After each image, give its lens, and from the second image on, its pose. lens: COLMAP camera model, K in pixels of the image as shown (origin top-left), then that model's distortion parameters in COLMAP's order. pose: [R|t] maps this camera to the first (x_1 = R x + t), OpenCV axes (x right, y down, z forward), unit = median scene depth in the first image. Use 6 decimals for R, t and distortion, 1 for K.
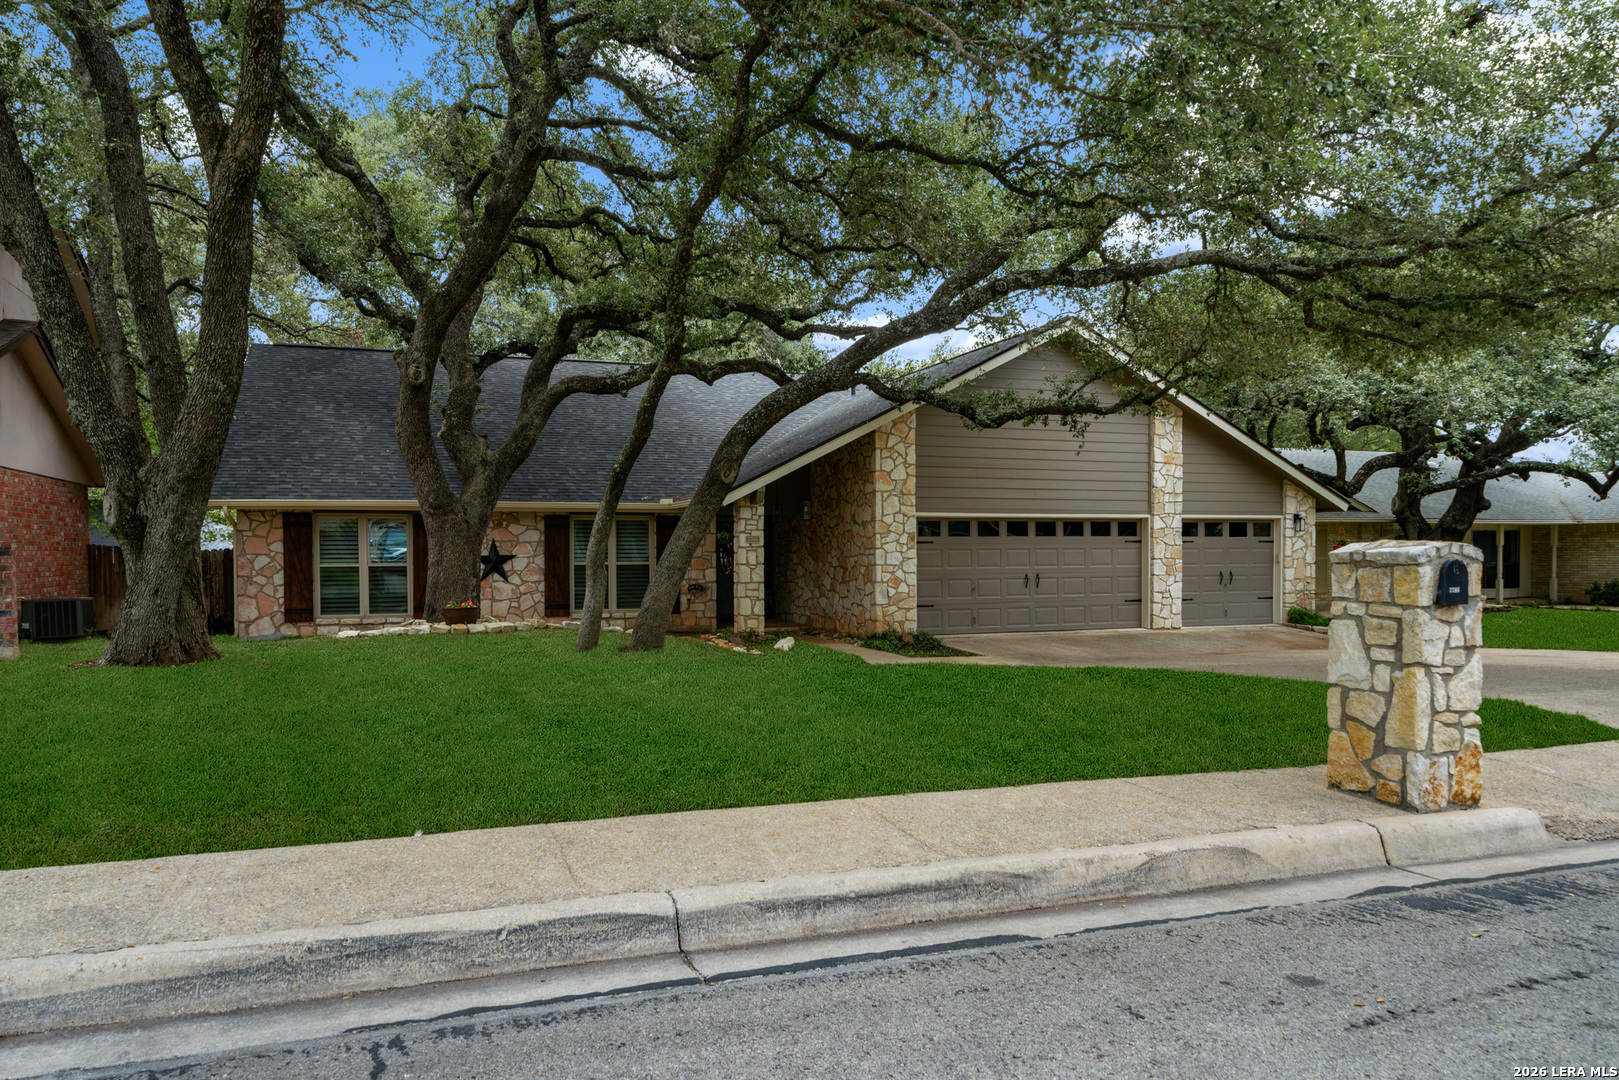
lens RADIAL K [[1095.7, 0, 799.7], [0, 1095.7, 573.6], [0, 0, 1]] dist [0.003099, 0.002563]
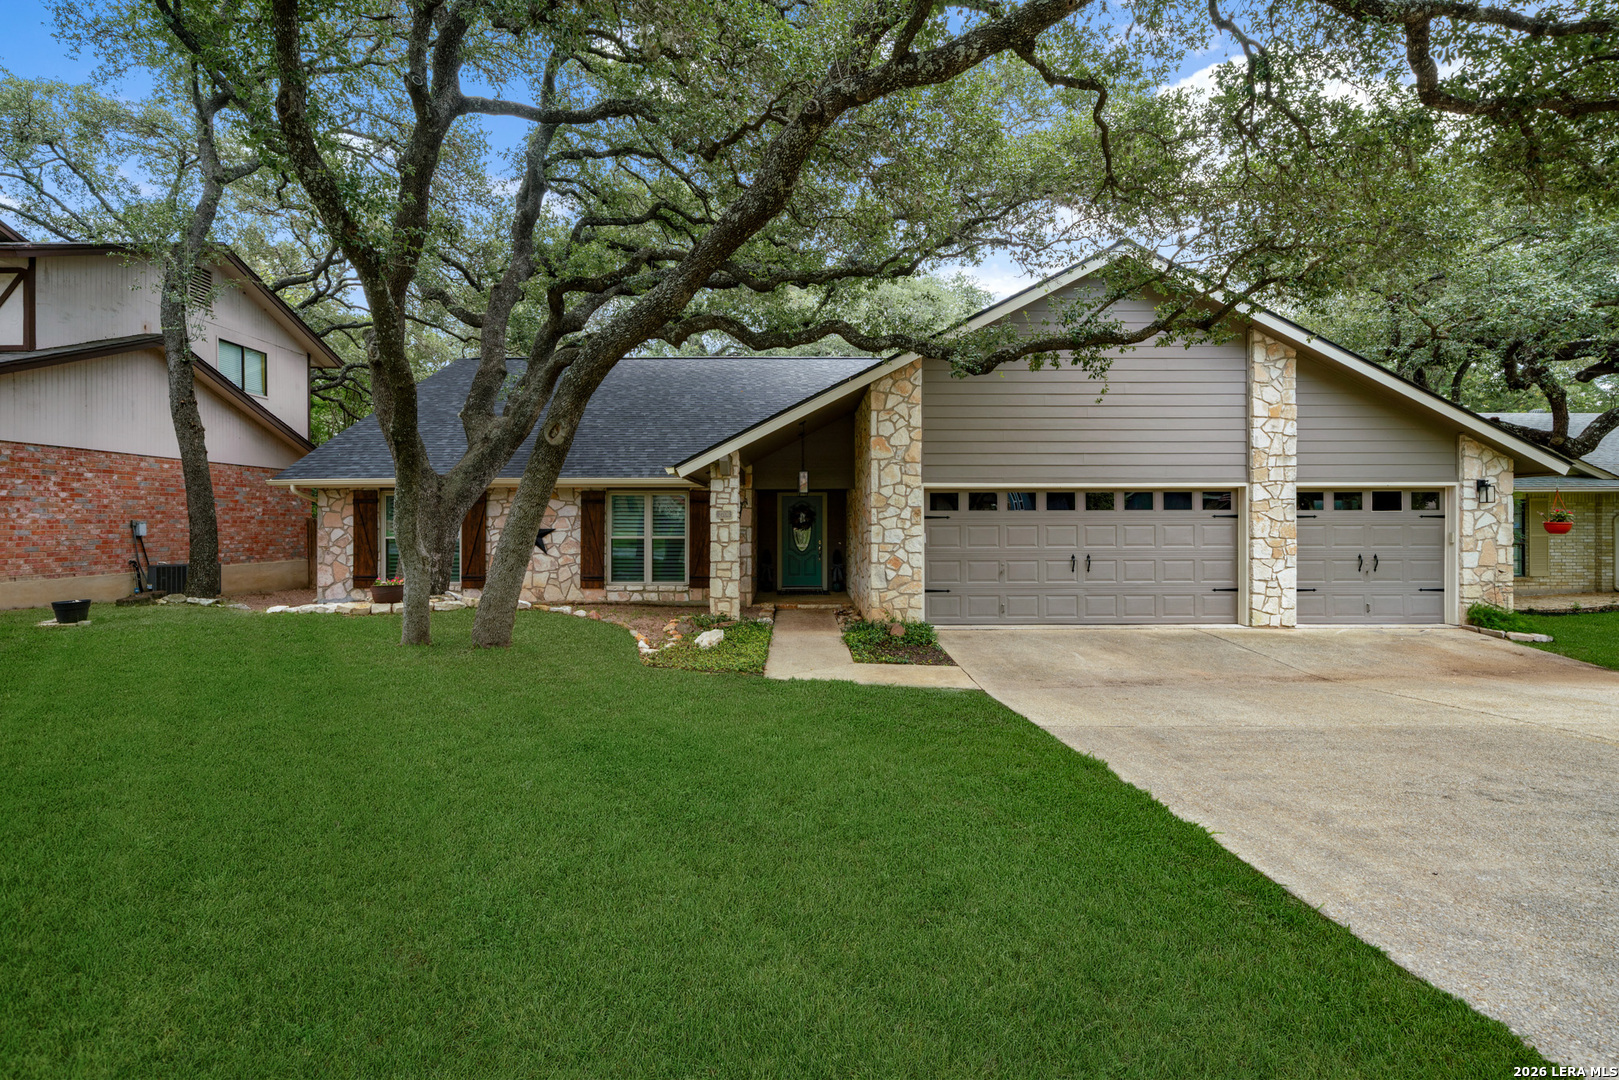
lens RADIAL K [[762.9, 0, 798.6], [0, 762.9, 521.0], [0, 0, 1]] dist [0.001655, -0.000276]
pose [[0.941262, 0.002825, -0.337665, 0.225095], [-0.009625, 0.999783, -0.018466, -0.014158], [0.337540, 0.020631, 0.941085, 0.415276]]
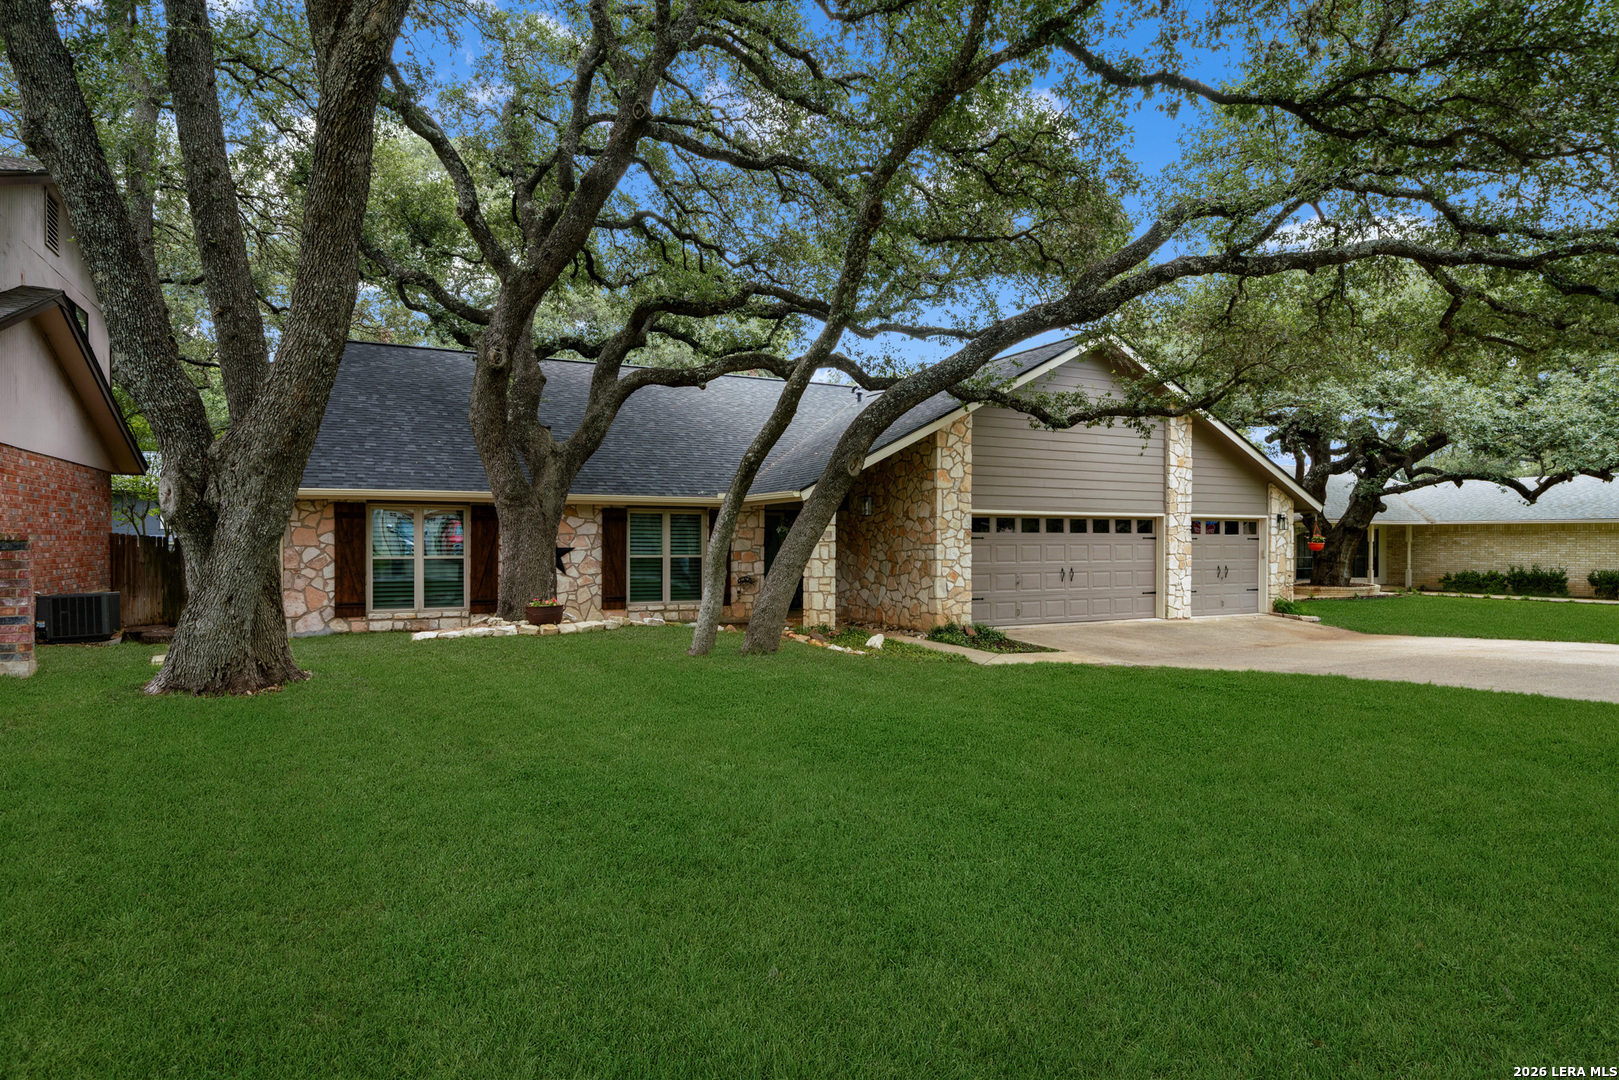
lens RADIAL K [[875.9, 0, 801.0], [0, 875.9, 541.6], [0, 0, 1]] dist [0.001973, 0.000975]
pose [[0.994454, 0.006561, 0.104967, -0.146805], [-0.004617, 0.999813, -0.018754, -0.009054], [-0.105071, 0.018166, 0.994299, 0.198048]]
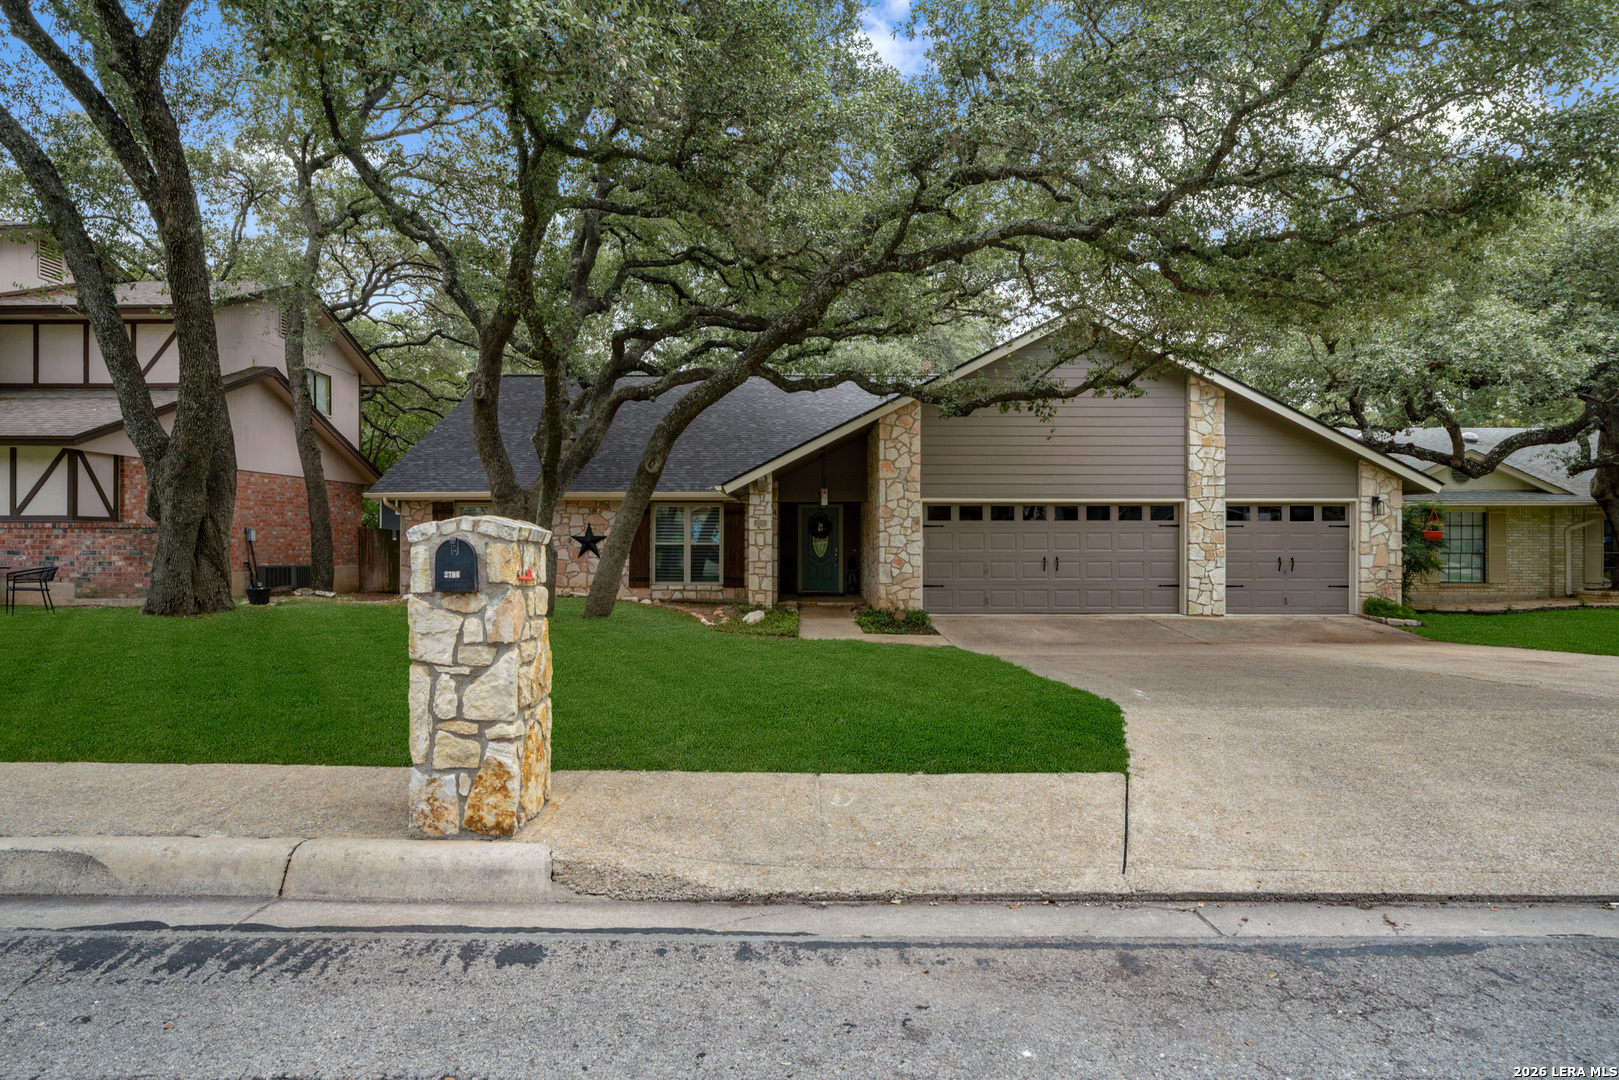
lens RADIAL K [[919.1, 0, 802.1], [0, 919.1, 533.3], [0, 0, 1]] dist [0.003342, 0.000768]
pose [[0.939725, 0.004446, -0.341901, 0.314018], [-0.012268, 0.999710, -0.020717, -0.001517], [0.341710, 0.023663, 0.939507, 0.124806]]
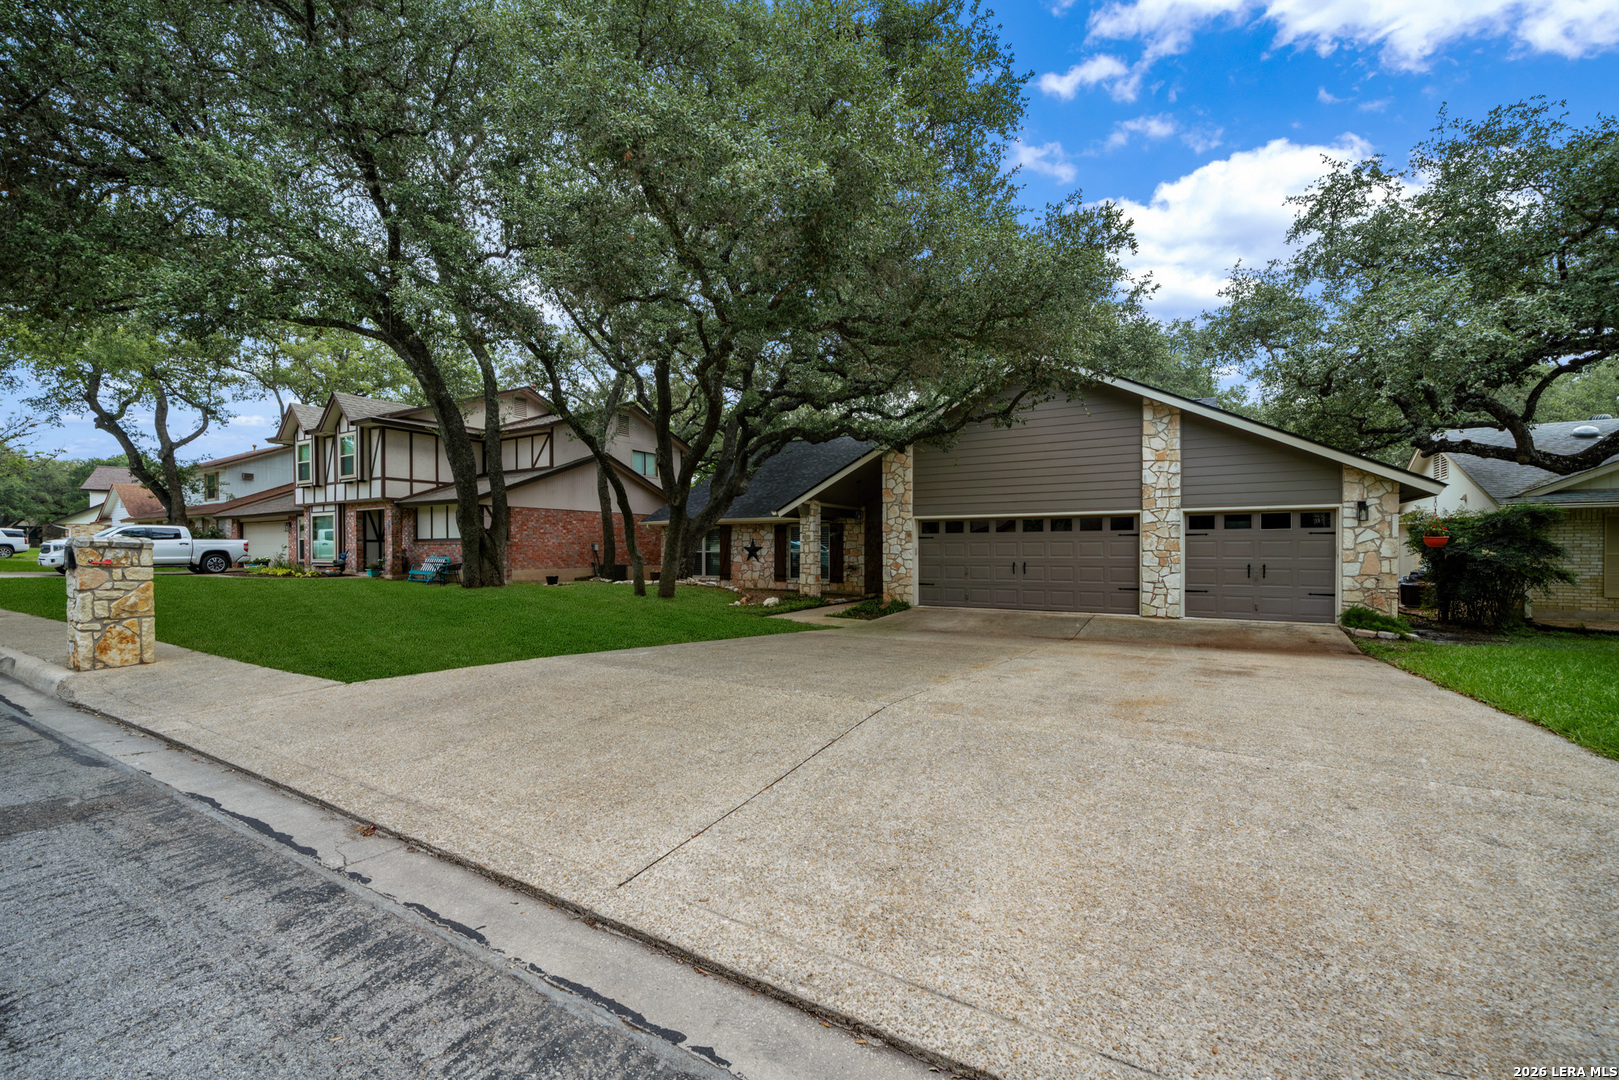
lens RADIAL K [[663.7, 0, 799.2], [0, 663.7, 549.5], [0, 0, 1]] dist [-0.001620, -0.000159]
pose [[0.627798, 0.003681, -0.778368, 0.694885], [-0.016561, 0.999826, -0.008629, -0.004217], [0.778200, 0.018308, 0.627749, 0.372990]]
